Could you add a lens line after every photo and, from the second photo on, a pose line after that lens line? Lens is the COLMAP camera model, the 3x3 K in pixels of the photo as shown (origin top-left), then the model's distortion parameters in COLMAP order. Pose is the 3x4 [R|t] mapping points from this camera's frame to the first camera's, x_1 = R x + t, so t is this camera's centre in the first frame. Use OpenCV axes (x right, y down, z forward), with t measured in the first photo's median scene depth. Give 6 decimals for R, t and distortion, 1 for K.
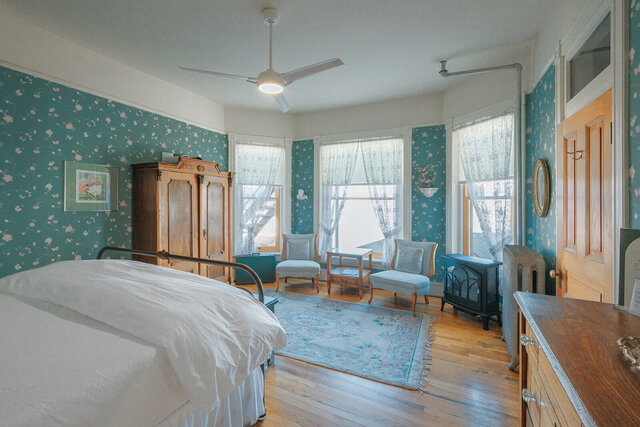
lens RADIAL K [[277.3, 0, 309.4], [0, 277.3, 201.3], [0, 0, 1]] dist [0.000125, -0.000101]
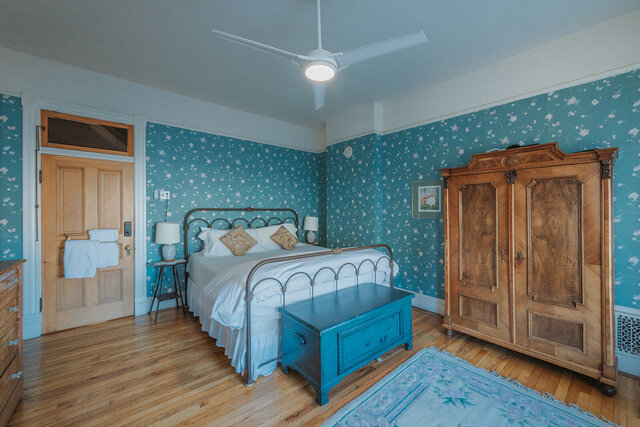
lens RADIAL K [[254.2, 0, 324.2], [0, 254.2, 211.8], [0, 0, 1]] dist [-0.001449, -0.000100]
pose [[-0.366985, 0.006306, -0.930205, 0.424430], [0.009883, 0.999947, 0.002879, -0.002379], [0.930174, -0.008137, -0.367028, 0.946502]]
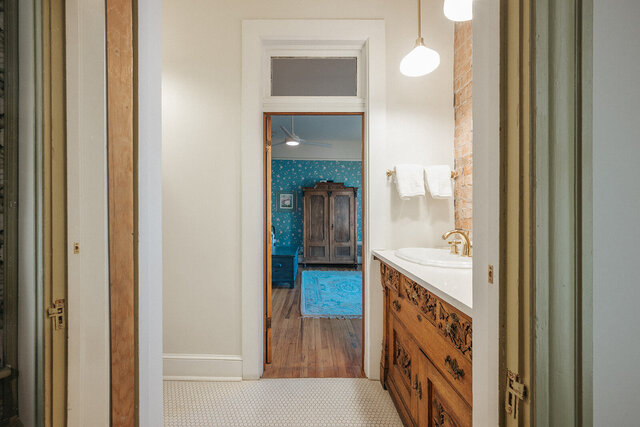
lens RADIAL K [[254.2, 0, 318.5], [0, 254.2, 216.1], [0, 0, 1]] dist [-0.001449, -0.000100]
pose [[0.482856, 0.001359, -0.875699, 1.094145], [-0.000758, 0.999999, 0.001134, 0.061725], [0.875700, 0.000116, 0.482856, 0.231286]]
